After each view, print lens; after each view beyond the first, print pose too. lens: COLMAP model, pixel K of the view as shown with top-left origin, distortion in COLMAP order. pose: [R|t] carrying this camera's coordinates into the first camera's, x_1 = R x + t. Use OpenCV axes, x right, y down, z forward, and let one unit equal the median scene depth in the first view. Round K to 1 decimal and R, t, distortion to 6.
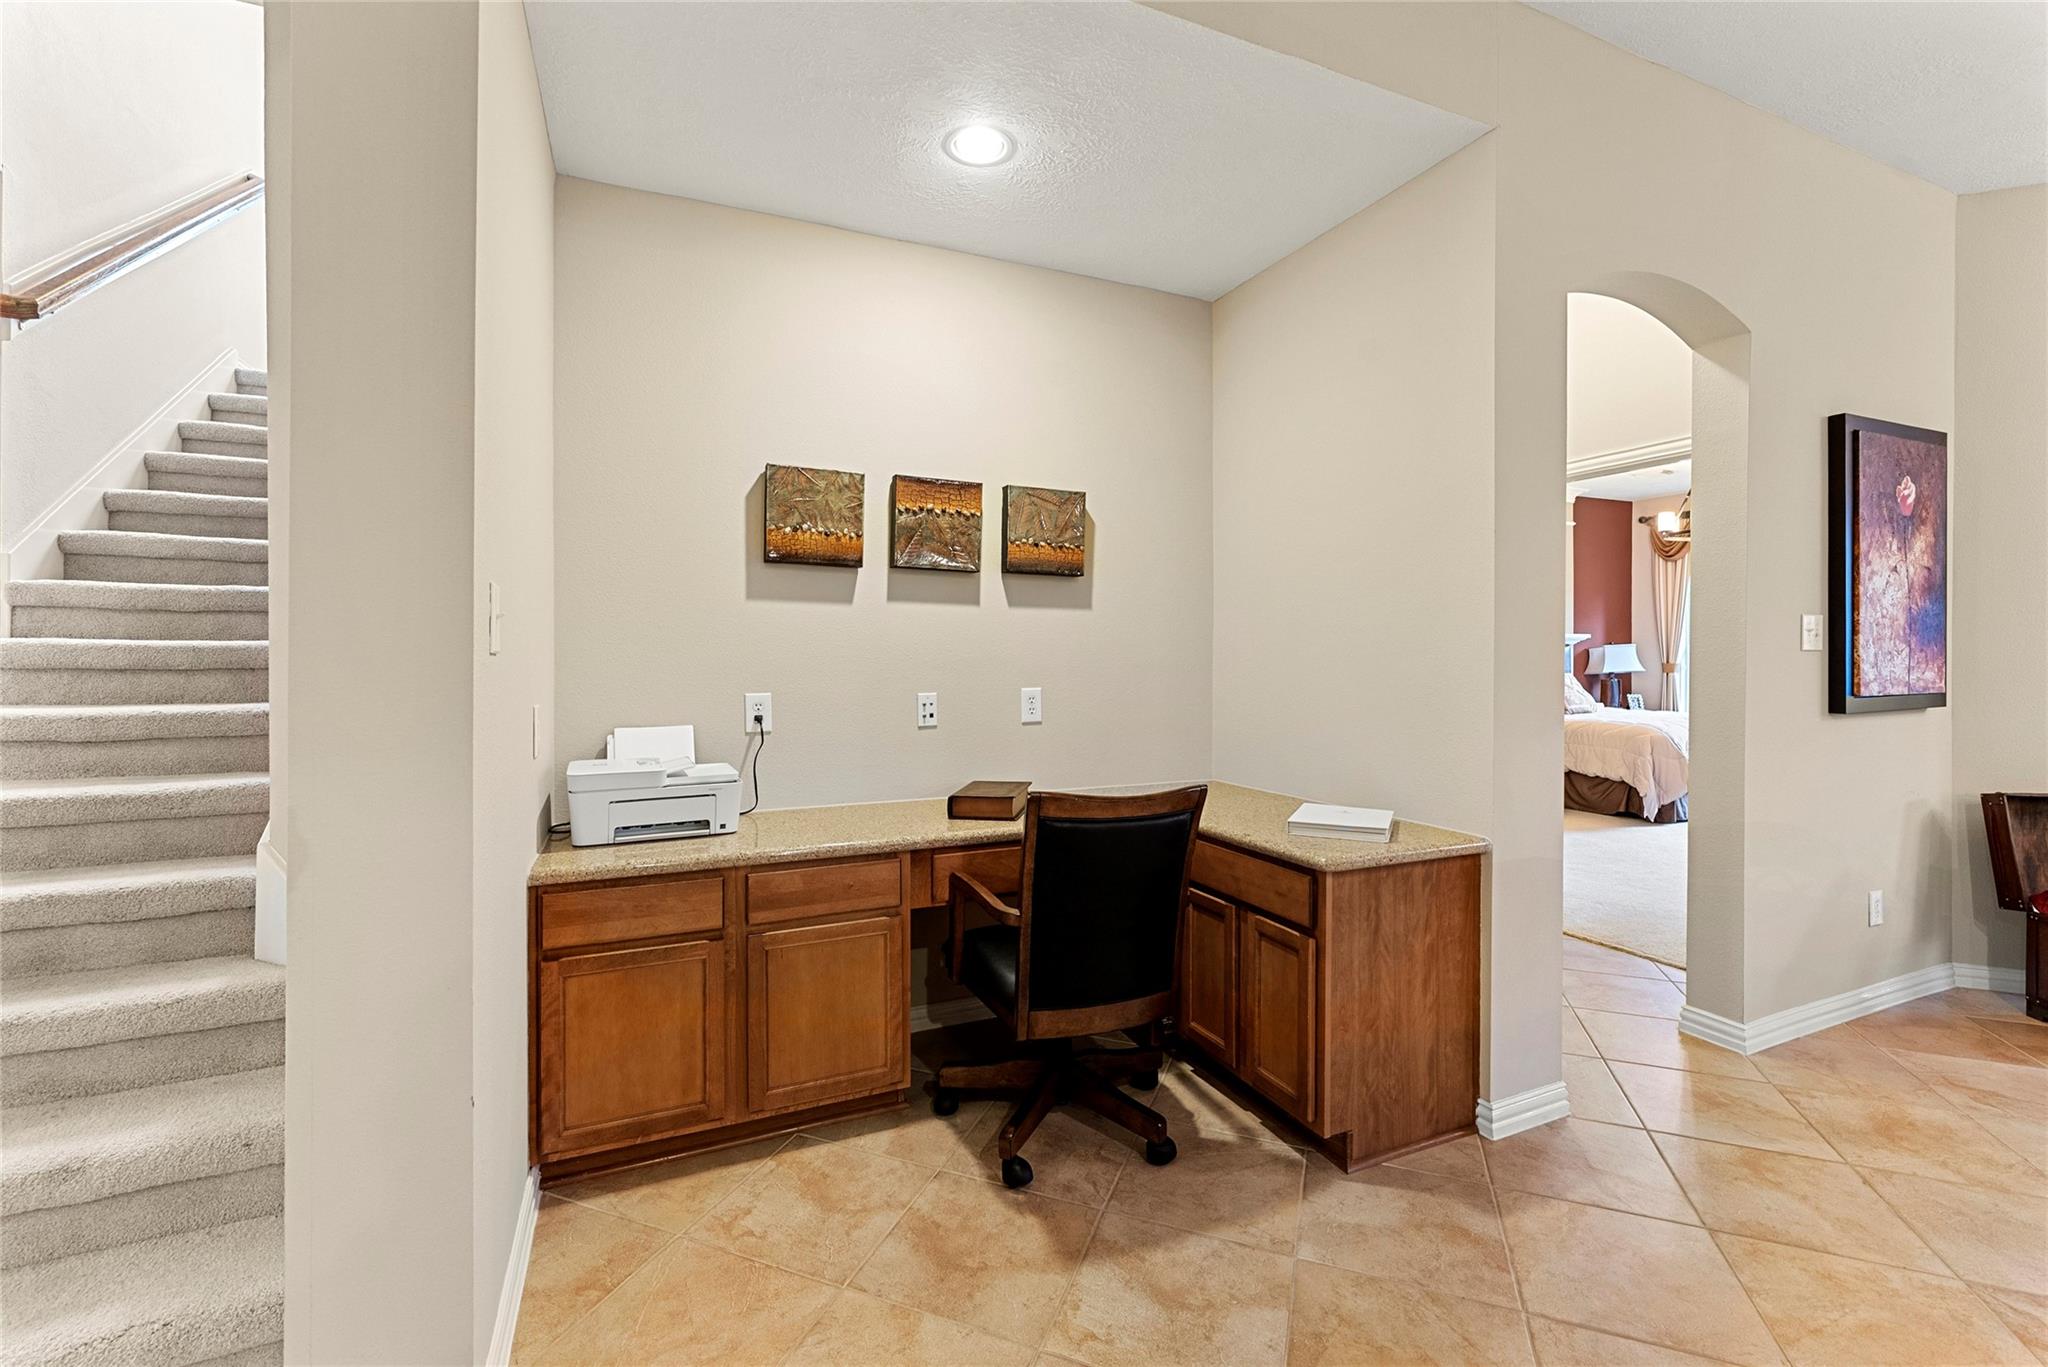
lens RADIAL K [[834.8, 0, 1012.7], [0, 834.8, 662.6], [0, 0, 1]] dist [-0.000130, -0.000855]
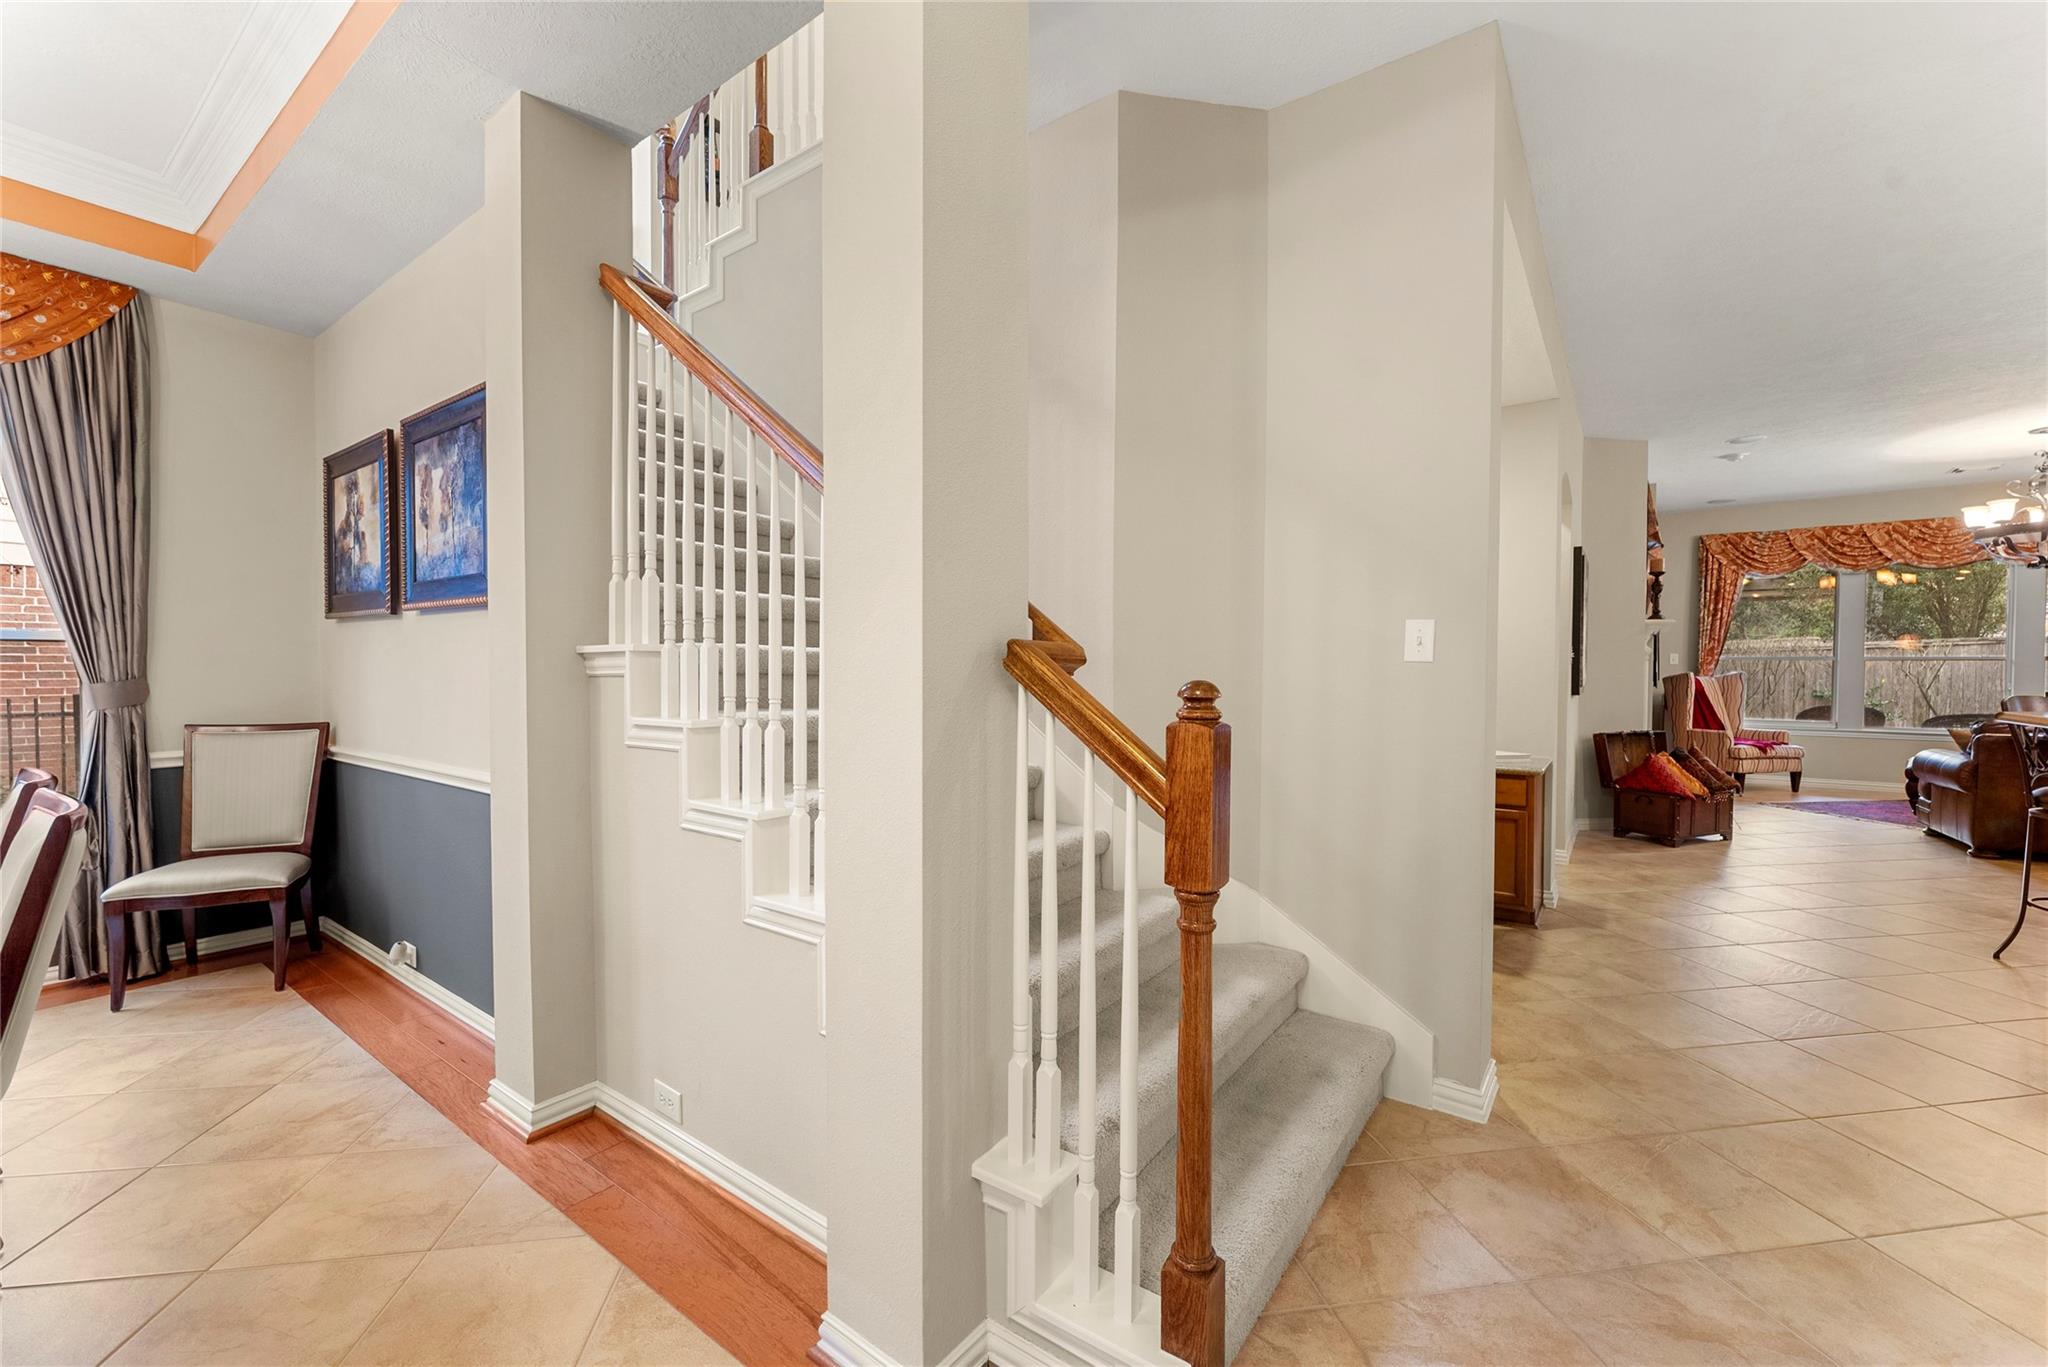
lens RADIAL K [[834.8, 0, 1012.5], [0, 834.8, 672.0], [0, 0, 1]] dist [-0.000130, -0.000855]
pose [[0.864674, -0.001007, 0.502333, -1.251999], [0.000087, 0.999998, 0.001855, 0.001046], [-0.502334, -0.001560, 0.864672, -0.059775]]
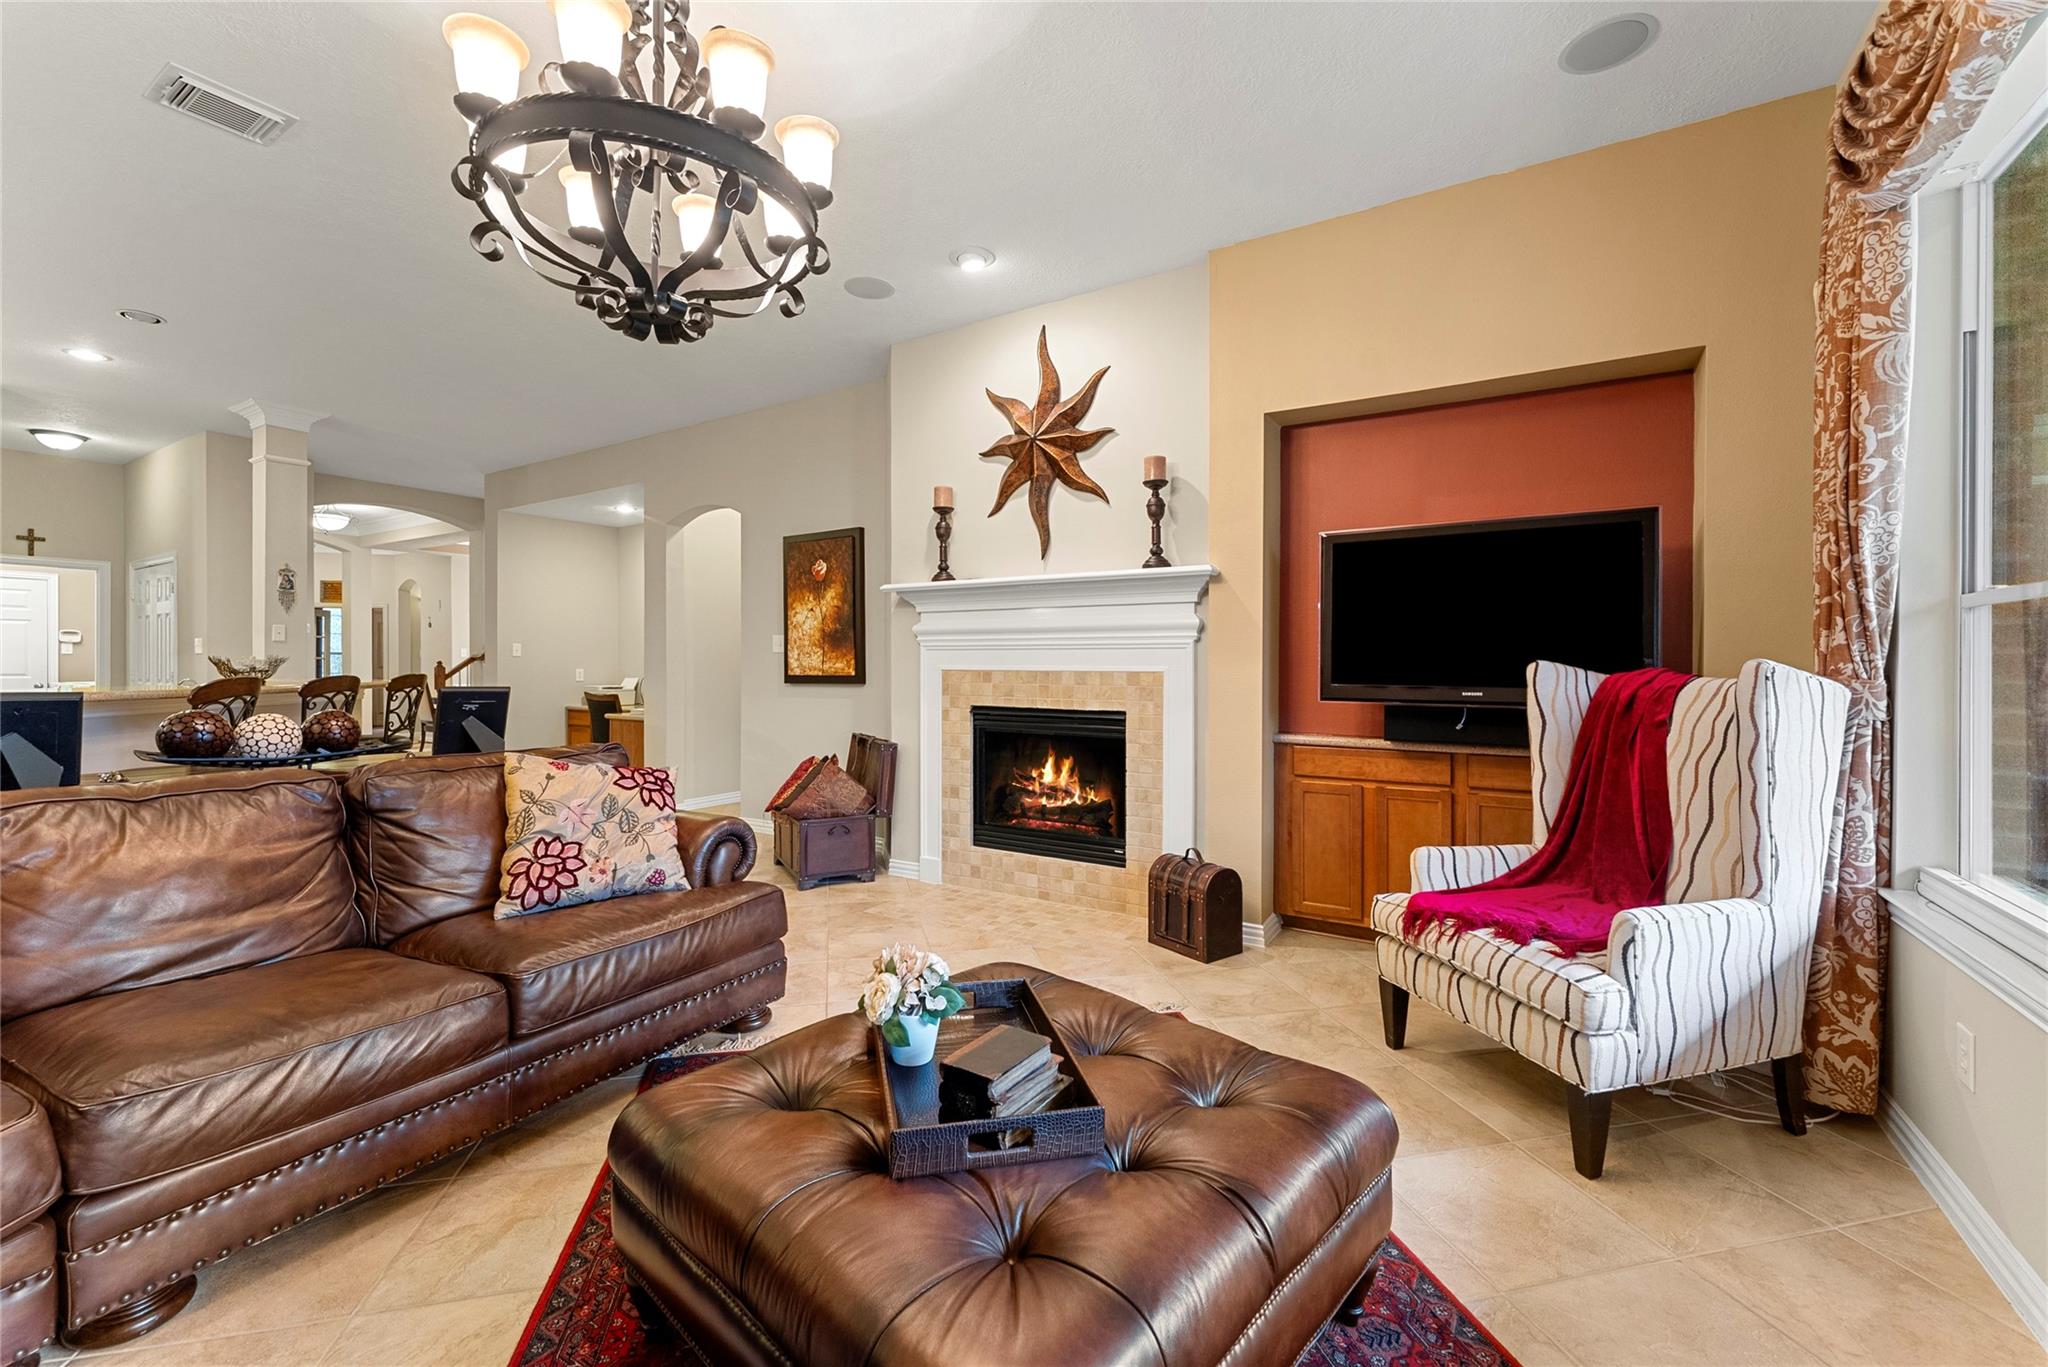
lens RADIAL K [[834.8, 0, 1017.6], [0, 834.8, 668.4], [0, 0, 1]] dist [-0.000130, -0.000855]
pose [[0.569113, 0.004782, -0.822246, 2.965410], [-0.006698, 0.999977, 0.001179, 0.018372], [0.822232, 0.004836, 0.569132, 0.296321]]
